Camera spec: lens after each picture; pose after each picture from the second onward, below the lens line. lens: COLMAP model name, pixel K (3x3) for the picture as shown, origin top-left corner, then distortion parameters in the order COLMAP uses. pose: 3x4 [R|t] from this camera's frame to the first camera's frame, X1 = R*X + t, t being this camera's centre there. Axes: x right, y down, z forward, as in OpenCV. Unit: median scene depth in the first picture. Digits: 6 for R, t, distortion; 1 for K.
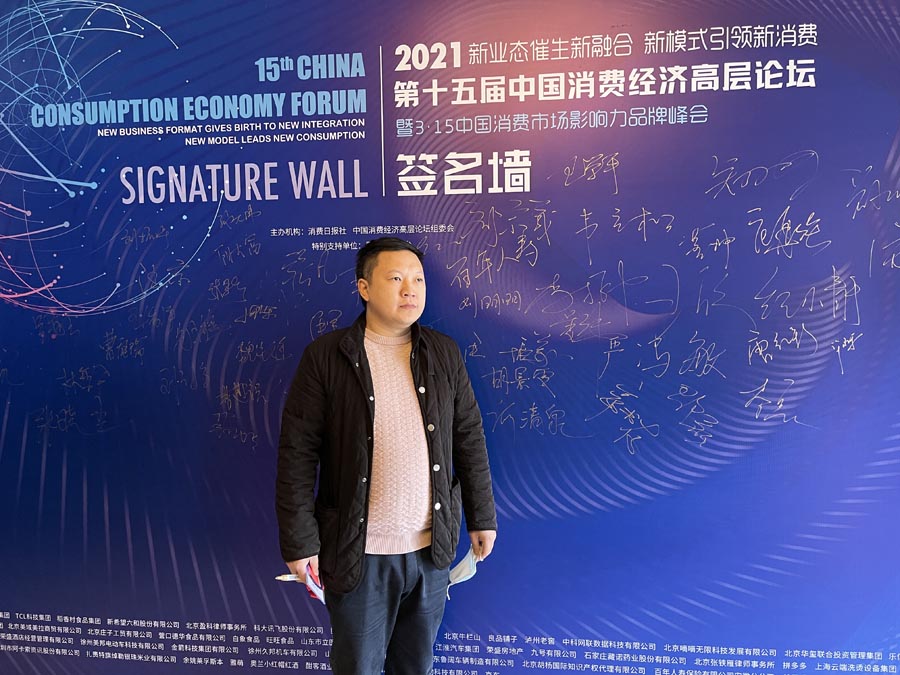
lens RADIAL K [[683.3, 0, 448.8], [0, 683.3, 337.8], [0, 0, 1]] dist [0.075172, -0.101072]
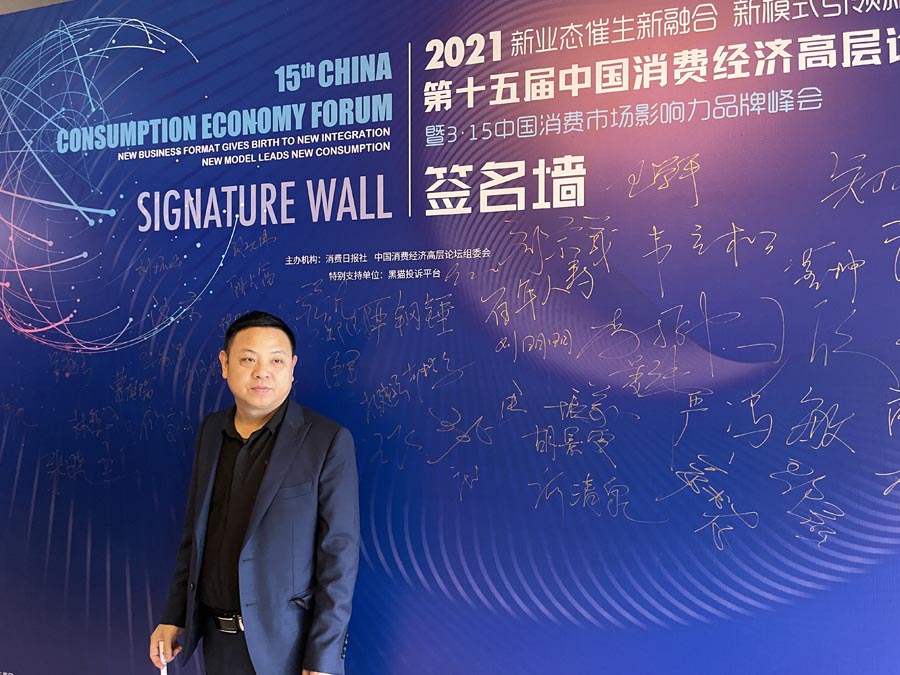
lens RADIAL K [[683.3, 0, 454.5], [0, 683.3, 334.9], [0, 0, 1]] dist [0.075172, -0.101072]
pose [[0.983442, 0.011218, -0.180873, 0.114553], [-0.022991, 0.997741, -0.063125, -0.009401], [0.179756, 0.066238, 0.981479, 0.195984]]
